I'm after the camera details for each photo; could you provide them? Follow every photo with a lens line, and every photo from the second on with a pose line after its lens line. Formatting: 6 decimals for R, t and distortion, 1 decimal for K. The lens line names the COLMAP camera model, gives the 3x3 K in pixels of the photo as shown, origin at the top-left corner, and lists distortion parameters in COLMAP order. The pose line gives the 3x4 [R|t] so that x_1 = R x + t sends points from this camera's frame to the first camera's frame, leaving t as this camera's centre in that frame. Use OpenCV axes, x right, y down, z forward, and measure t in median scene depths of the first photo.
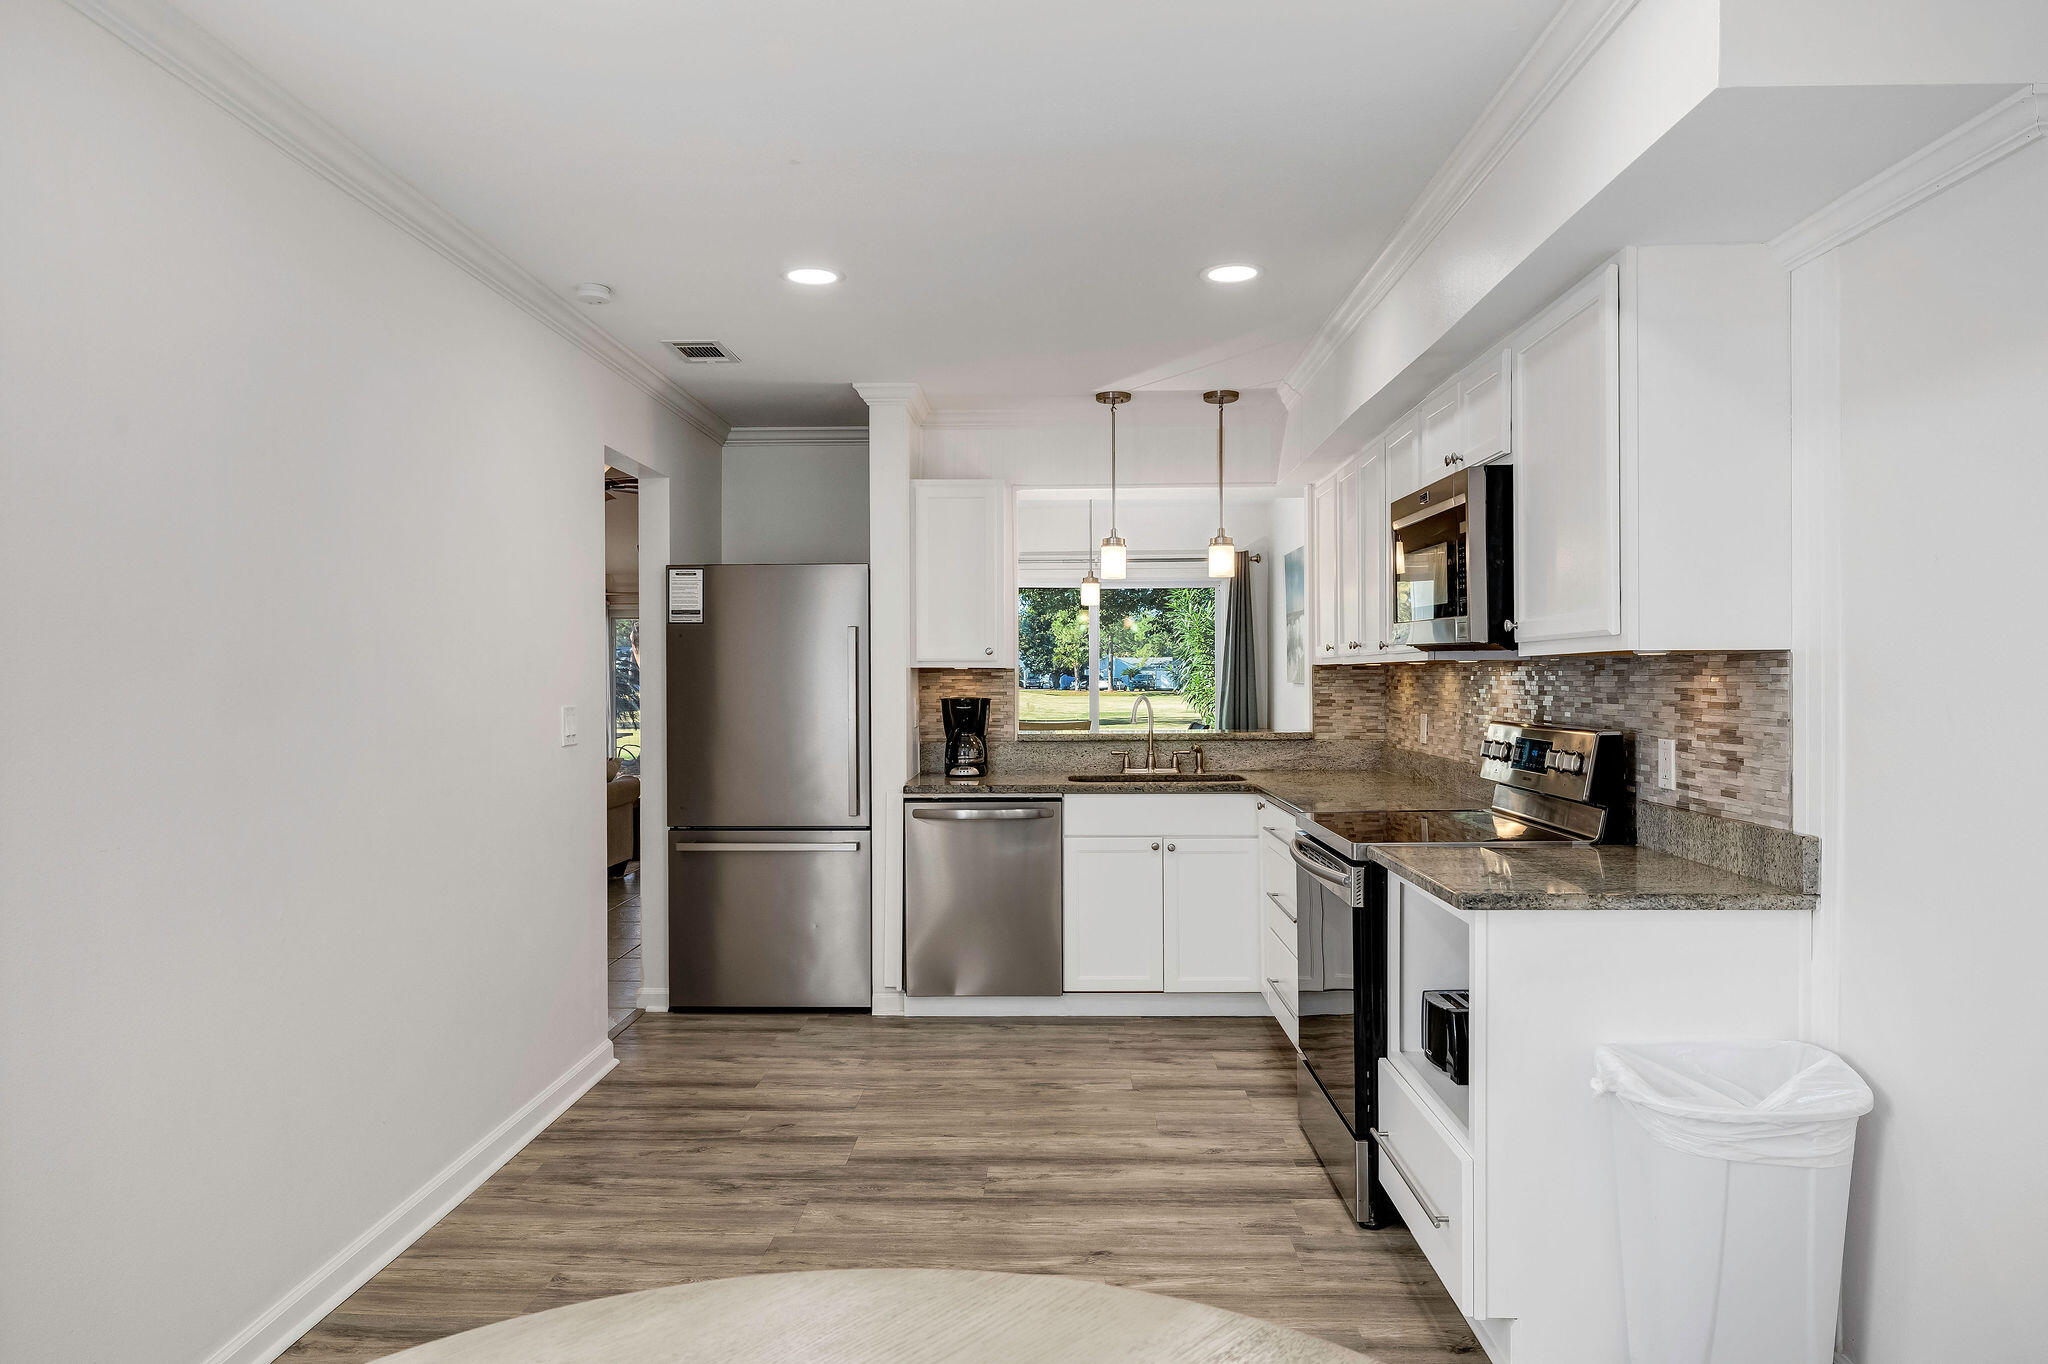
lens RADIAL K [[1332.2, 0, 1037.6], [0, 1332.2, 681.9], [0, 0, 1]] dist [-0.005225, 0.004128]
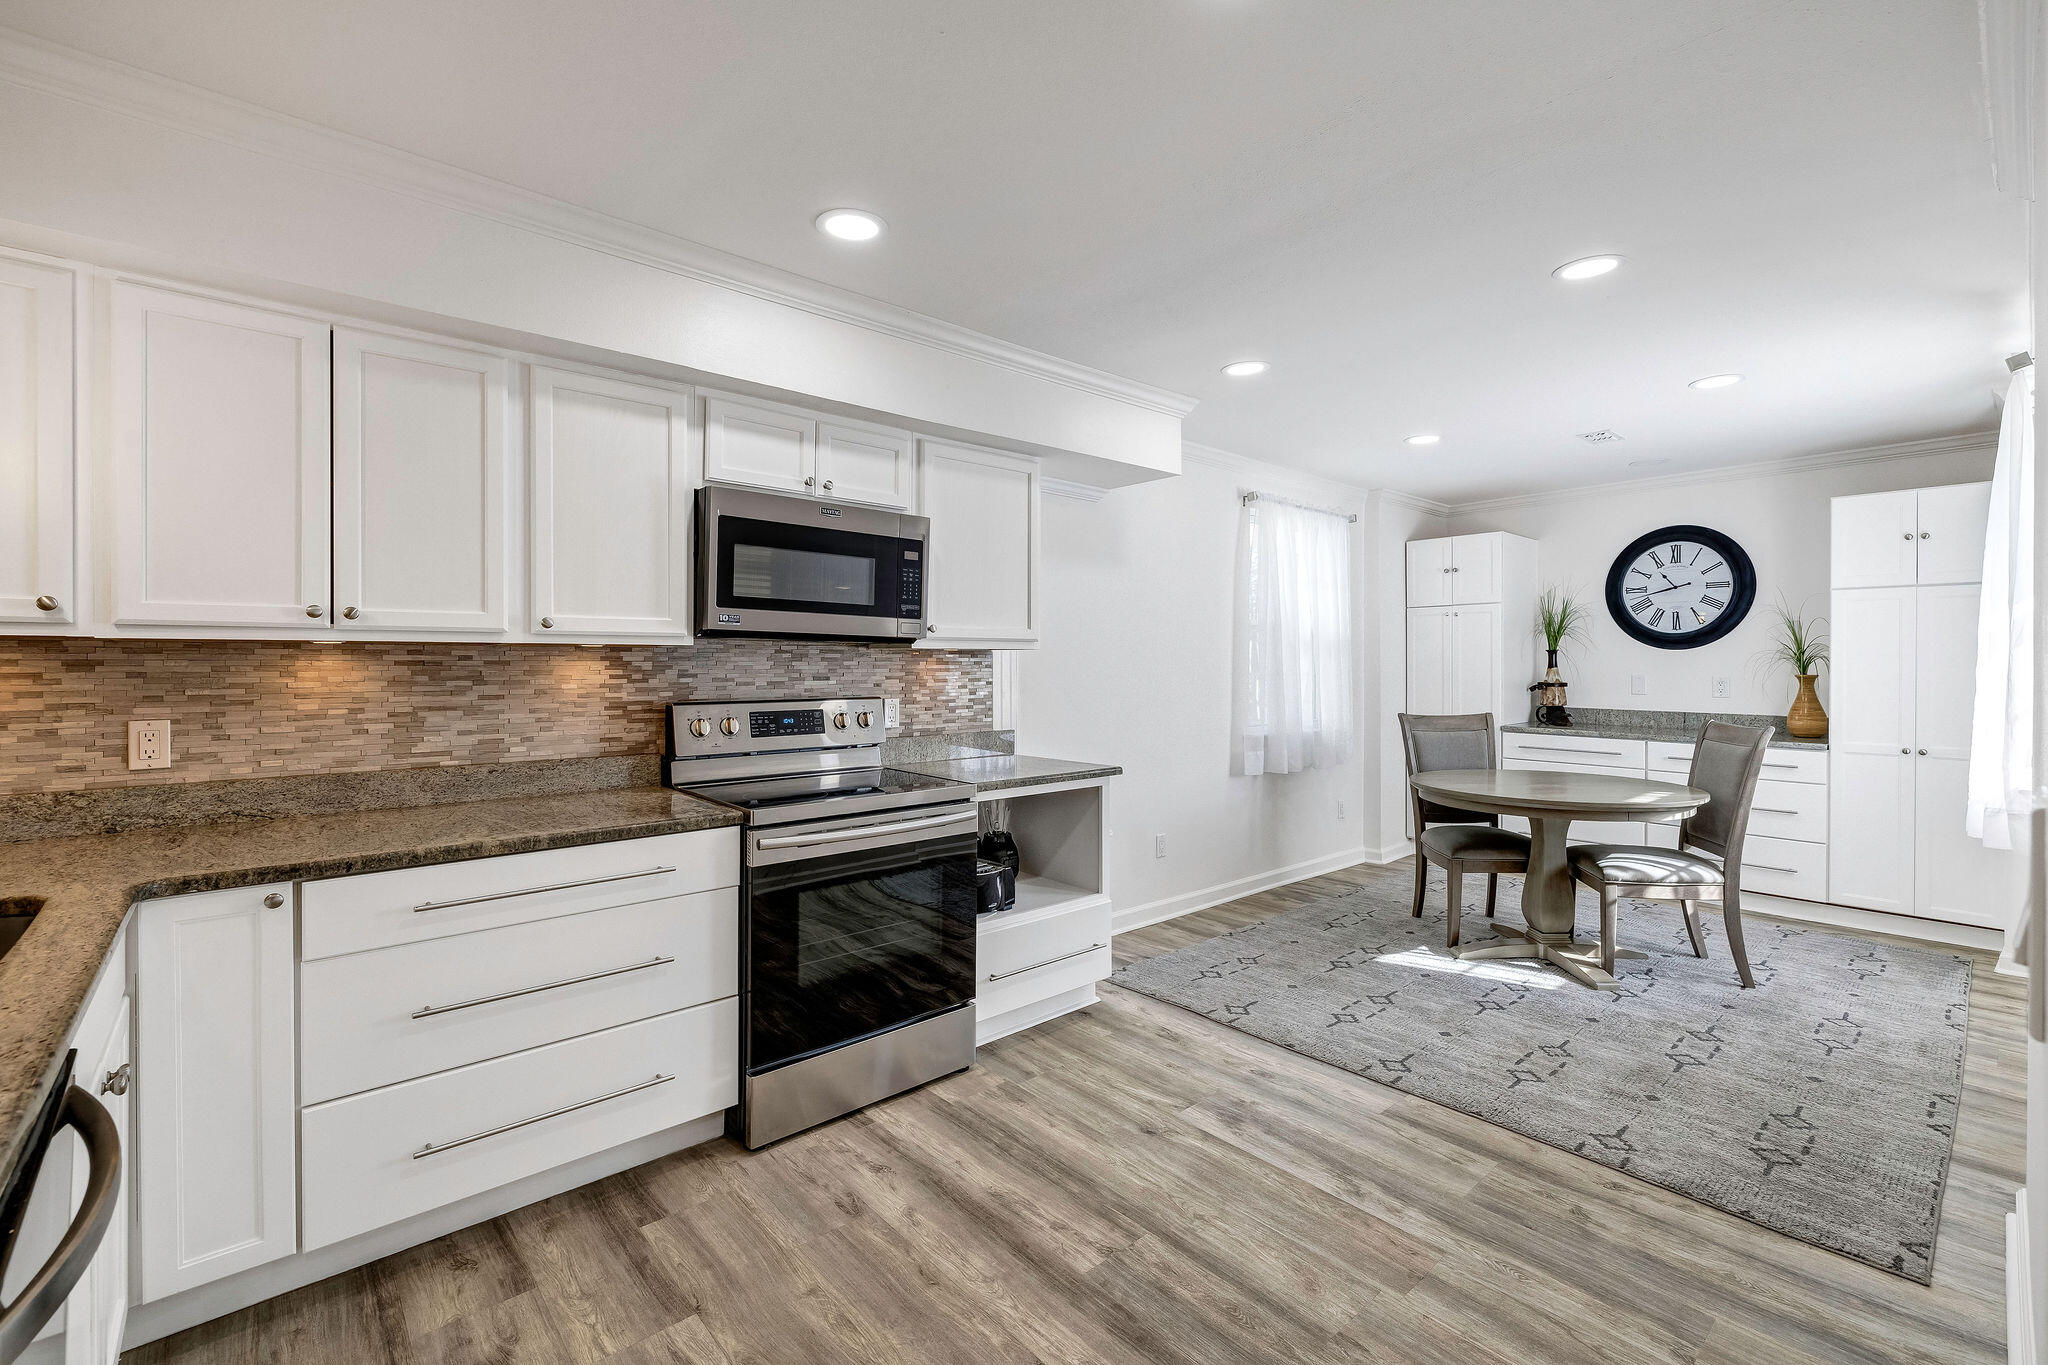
lens RADIAL K [[890.0, 0, 994.1], [0, 890.0, 657.4], [0, 0, 1]] dist [-0.000044, -0.000062]
pose [[-0.651216, 0.005194, 0.758874, -0.433340], [0.005858, 0.999981, -0.001817, -0.008361], [-0.758870, 0.003262, -0.651234, 1.461713]]
